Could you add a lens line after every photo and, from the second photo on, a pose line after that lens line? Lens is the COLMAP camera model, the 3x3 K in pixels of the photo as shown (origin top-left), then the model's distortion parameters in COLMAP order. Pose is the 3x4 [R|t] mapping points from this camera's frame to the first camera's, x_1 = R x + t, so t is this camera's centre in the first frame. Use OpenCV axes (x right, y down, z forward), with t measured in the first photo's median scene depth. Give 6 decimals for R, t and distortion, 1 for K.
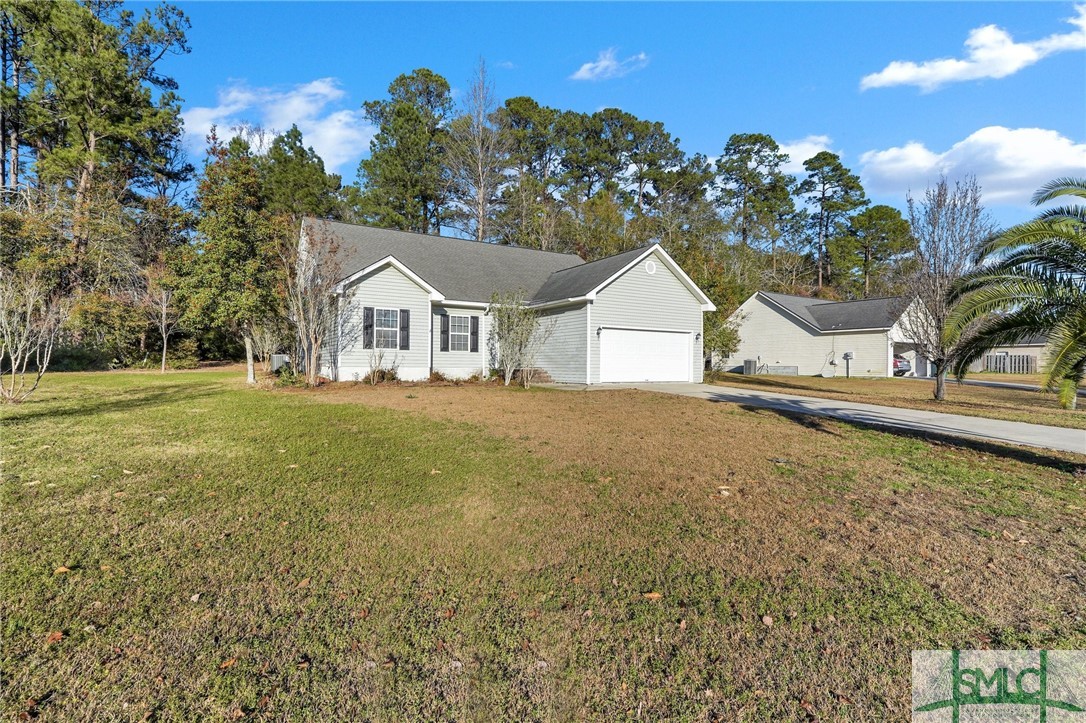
lens RADIAL K [[519.9, 0, 539.7], [0, 519.9, 368.3], [0, 0, 1]] dist [-0.001633, -0.000253]
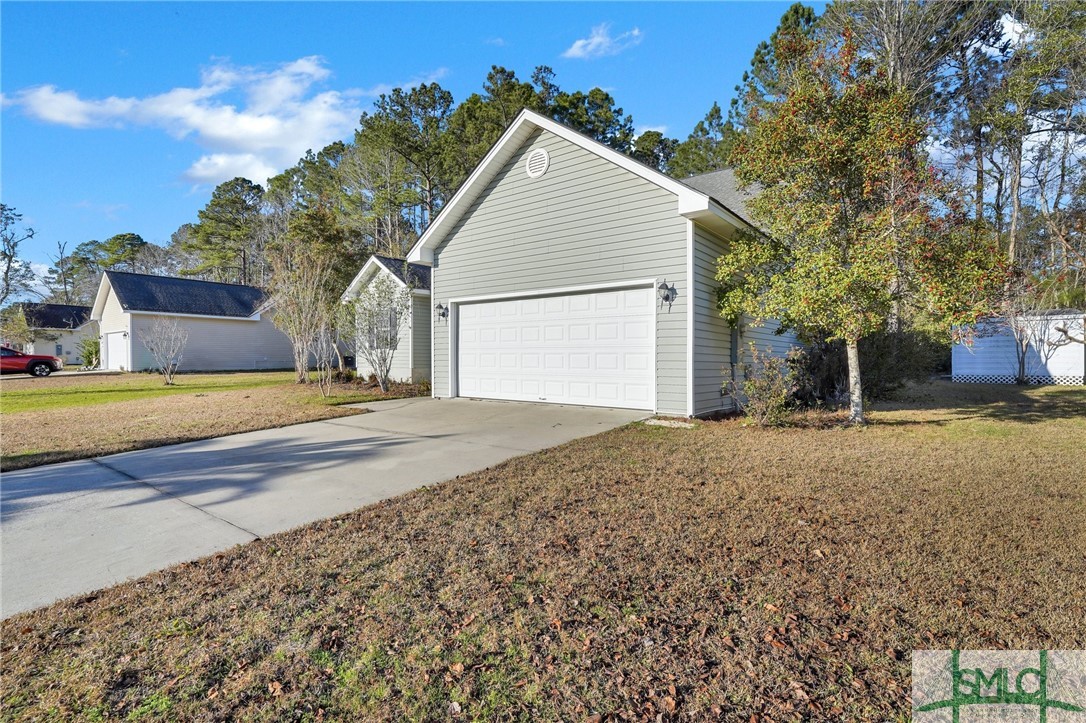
lens RADIAL K [[519.9, 0, 539.7], [0, 519.9, 368.3], [0, 0, 1]] dist [-0.001633, -0.000253]
pose [[0.348623, 0.013927, -0.937159, 0.637085], [0.001190, 0.999882, 0.015302, -0.013076], [0.937262, -0.006450, 0.348566, 0.799838]]
